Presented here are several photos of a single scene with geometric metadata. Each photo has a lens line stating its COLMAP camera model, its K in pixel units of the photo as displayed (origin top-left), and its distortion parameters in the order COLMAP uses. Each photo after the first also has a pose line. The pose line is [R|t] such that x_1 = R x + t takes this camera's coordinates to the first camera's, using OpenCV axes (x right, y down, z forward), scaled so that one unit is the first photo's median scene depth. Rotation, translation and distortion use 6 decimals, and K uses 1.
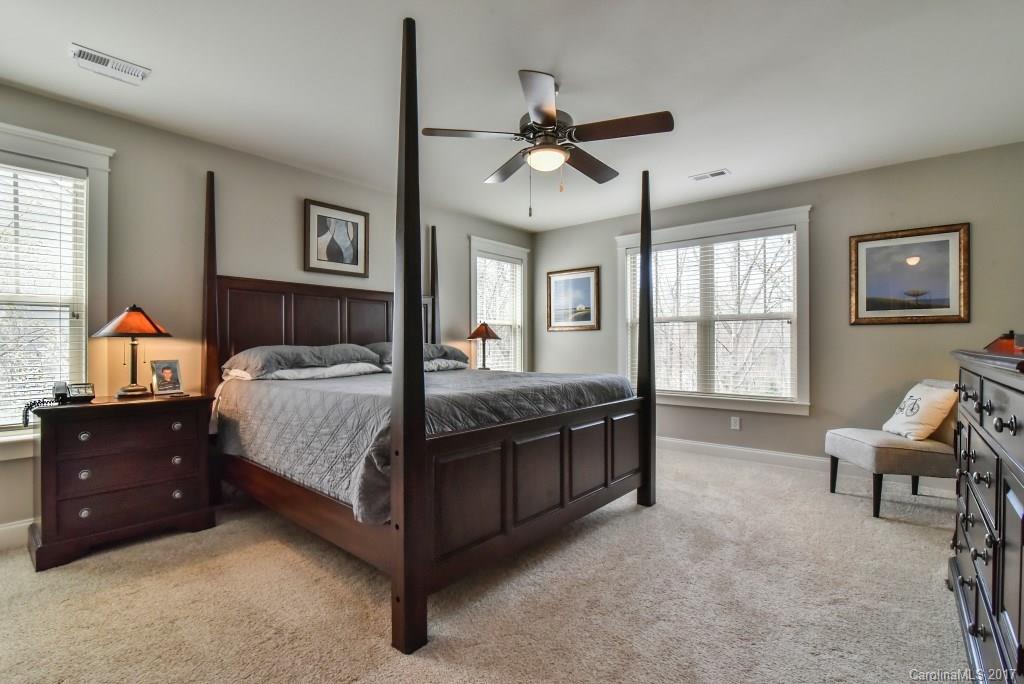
lens RADIAL K [[470.9, 0, 510.2], [0, 470.9, 342.8], [0, 0, 1]] dist [-0.012667, -0.000181]
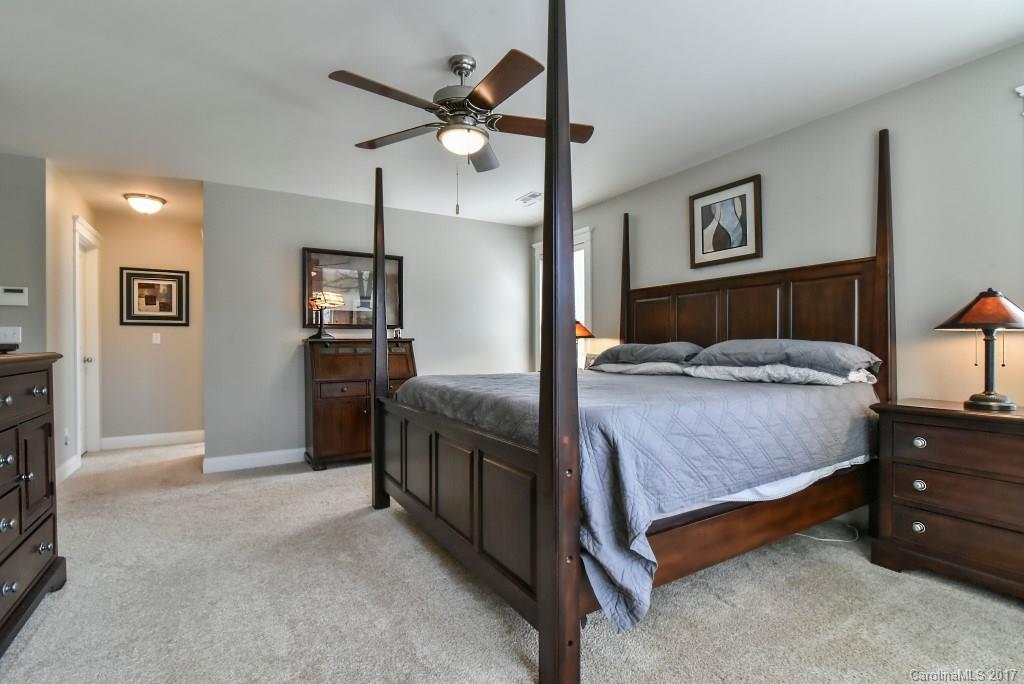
lens RADIAL K [[470.9, 0, 509.8], [0, 470.9, 344.7], [0, 0, 1]] dist [-0.012667, -0.000181]
pose [[-0.307295, -0.003844, -0.951607, 0.594684], [-0.003209, 0.999990, -0.003004, 0.010808], [0.951609, 0.002131, -0.307304, 0.893883]]
